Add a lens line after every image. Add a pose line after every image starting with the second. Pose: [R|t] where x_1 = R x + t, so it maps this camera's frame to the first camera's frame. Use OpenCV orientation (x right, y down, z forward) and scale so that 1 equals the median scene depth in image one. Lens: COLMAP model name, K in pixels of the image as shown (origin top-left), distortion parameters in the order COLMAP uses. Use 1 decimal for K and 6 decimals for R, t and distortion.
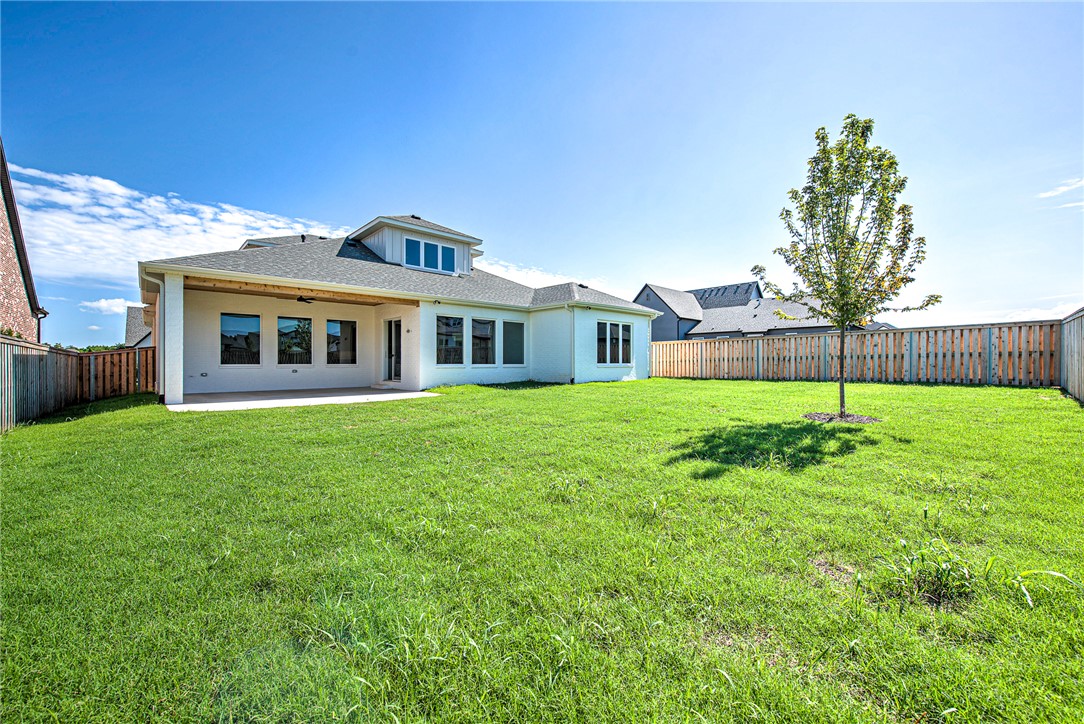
lens RADIAL K [[432.6, 0, 536.1], [0, 432.6, 361.8], [0, 0, 1]] dist [-0.004288, 0.000013]
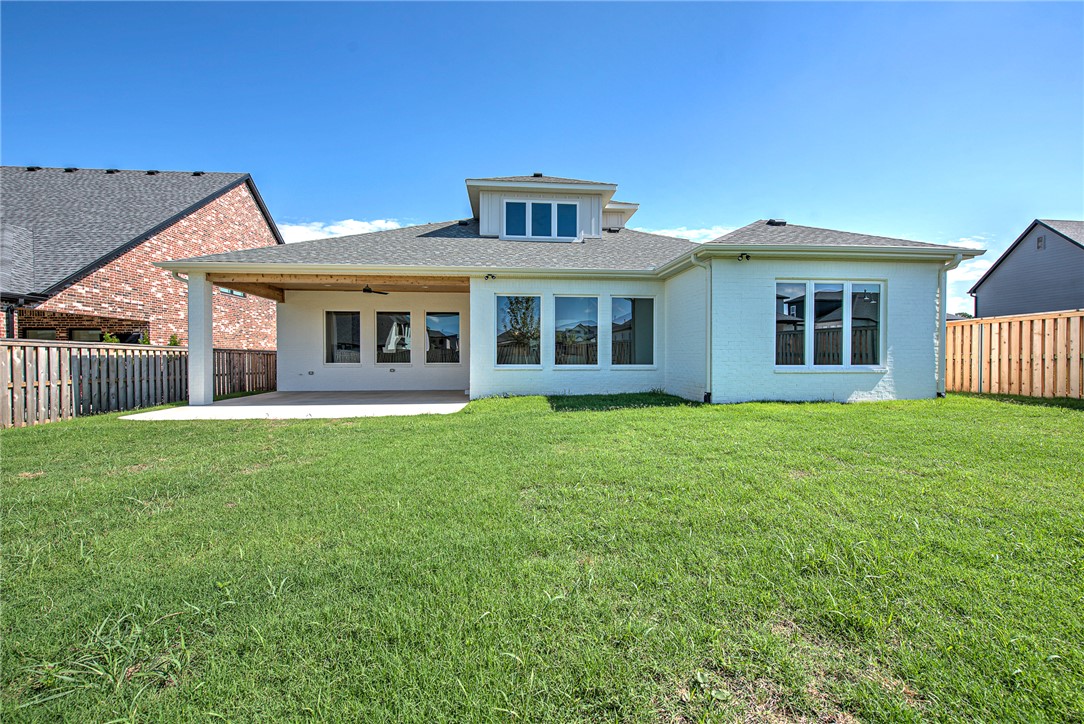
lens RADIAL K [[432.6, 0, 547.3], [0, 432.6, 359.1], [0, 0, 1]] dist [-0.004288, 0.000013]
pose [[0.792419, 0.000697, -0.609977, 0.231947], [0.001084, 0.999996, 0.002552, -0.004422], [0.609976, -0.002683, 0.792415, 0.423403]]
